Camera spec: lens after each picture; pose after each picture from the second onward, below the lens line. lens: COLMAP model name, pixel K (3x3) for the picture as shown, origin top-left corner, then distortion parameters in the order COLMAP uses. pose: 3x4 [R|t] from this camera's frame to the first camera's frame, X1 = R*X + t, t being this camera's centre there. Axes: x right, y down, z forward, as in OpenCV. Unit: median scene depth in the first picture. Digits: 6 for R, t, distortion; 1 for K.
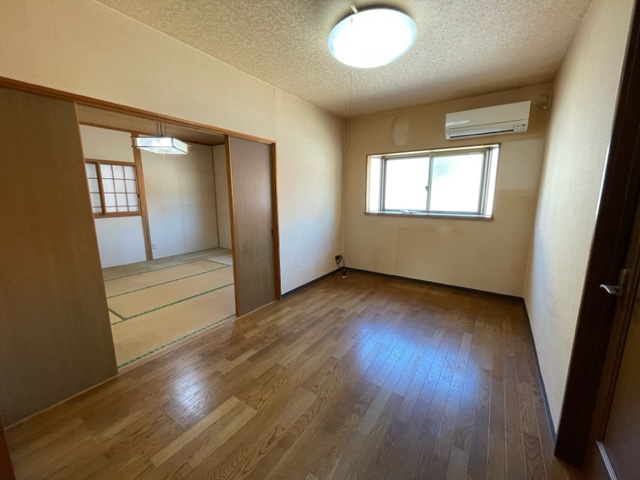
lens RADIAL K [[258.3, 0, 318.7], [0, 258.3, 239.8], [0, 0, 1]] dist [-0.003929, -0.000355]
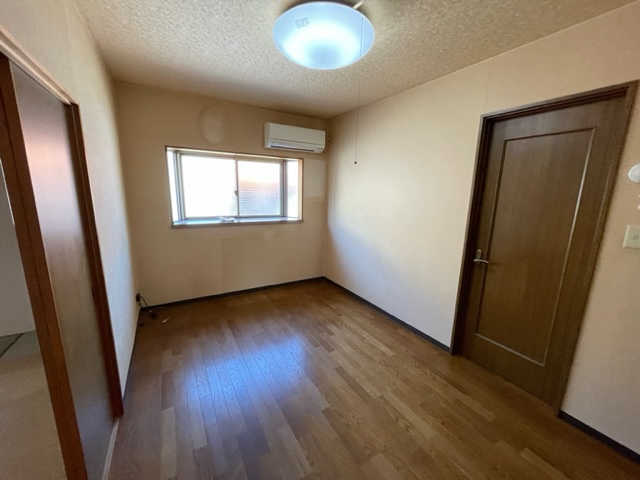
lens RADIAL K [[258.3, 0, 320.5], [0, 258.3, 240.8], [0, 0, 1]] dist [-0.003929, -0.000355]
pose [[0.418240, -0.167330, 0.892791, -0.387448], [0.129384, 0.983838, 0.123782, -0.124539], [-0.899074, 0.063743, 0.433130, 0.388488]]
